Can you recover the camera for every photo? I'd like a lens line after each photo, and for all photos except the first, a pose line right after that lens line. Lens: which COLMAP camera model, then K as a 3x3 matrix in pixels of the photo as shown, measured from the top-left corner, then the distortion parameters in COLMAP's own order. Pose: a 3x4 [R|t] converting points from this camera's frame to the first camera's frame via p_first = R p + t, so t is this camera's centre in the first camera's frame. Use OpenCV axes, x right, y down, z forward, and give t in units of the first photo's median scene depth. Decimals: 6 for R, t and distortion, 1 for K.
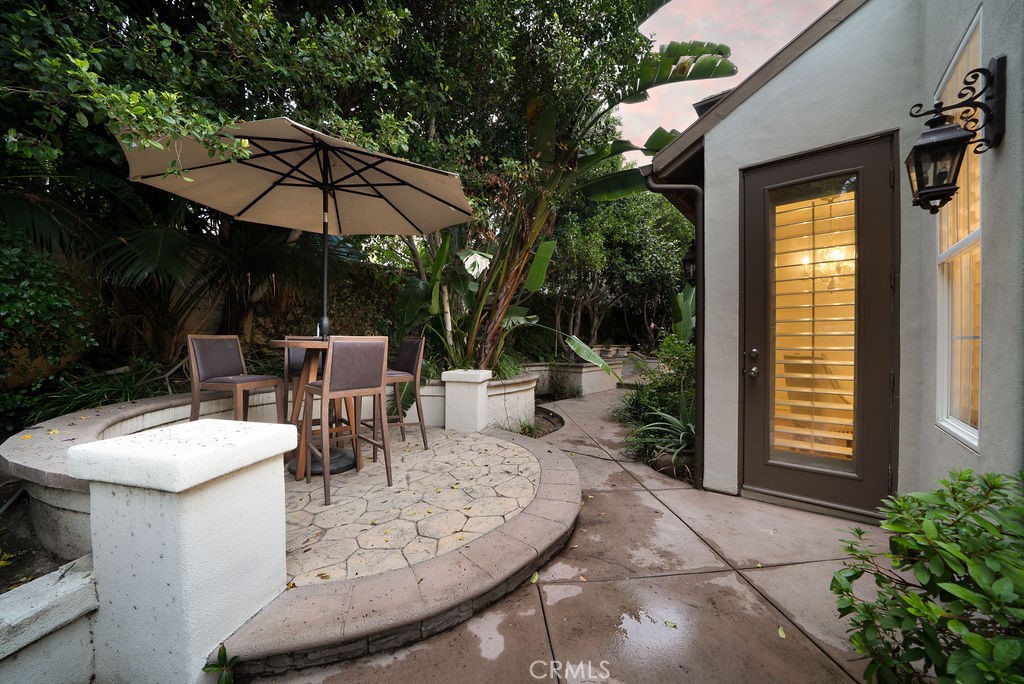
lens RADIAL K [[362.3, 0, 512.0], [0, 362.3, 342.0], [0, 0, 1]] dist [-0.015403, 0.000117]
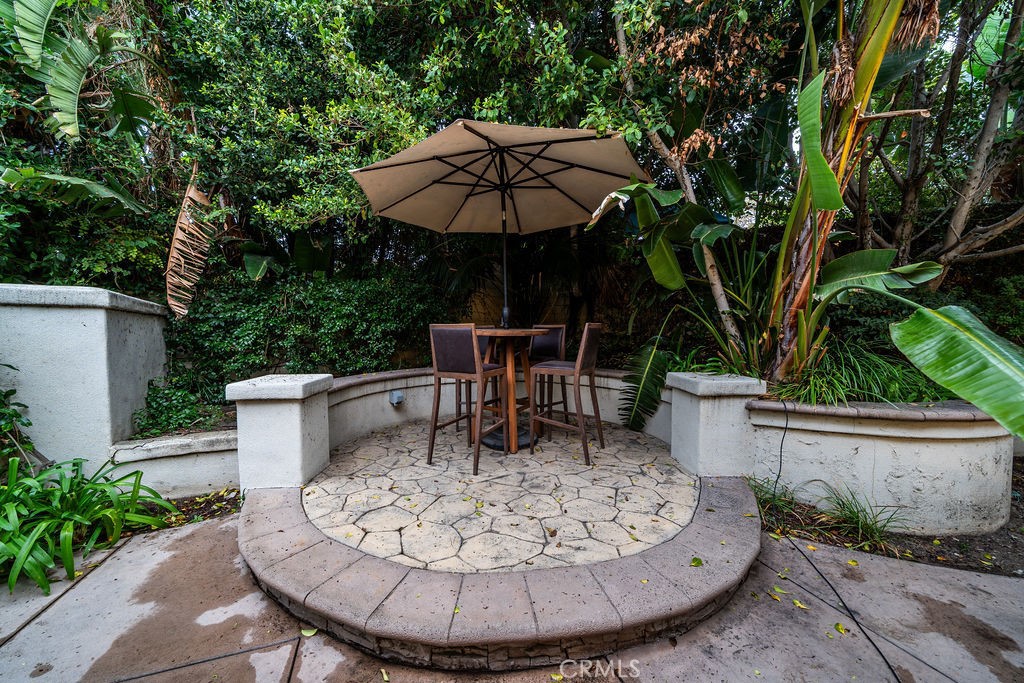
lens RADIAL K [[355.3, 0, 512.0], [0, 355.3, 341.5], [0, 0, 1]] dist [0.000084, -0.000015]
pose [[0.255559, 0.028843, -0.966363, 0.535753], [0.003924, 0.999516, 0.030870, 0.002616], [0.966785, -0.011681, 0.255322, 0.734200]]
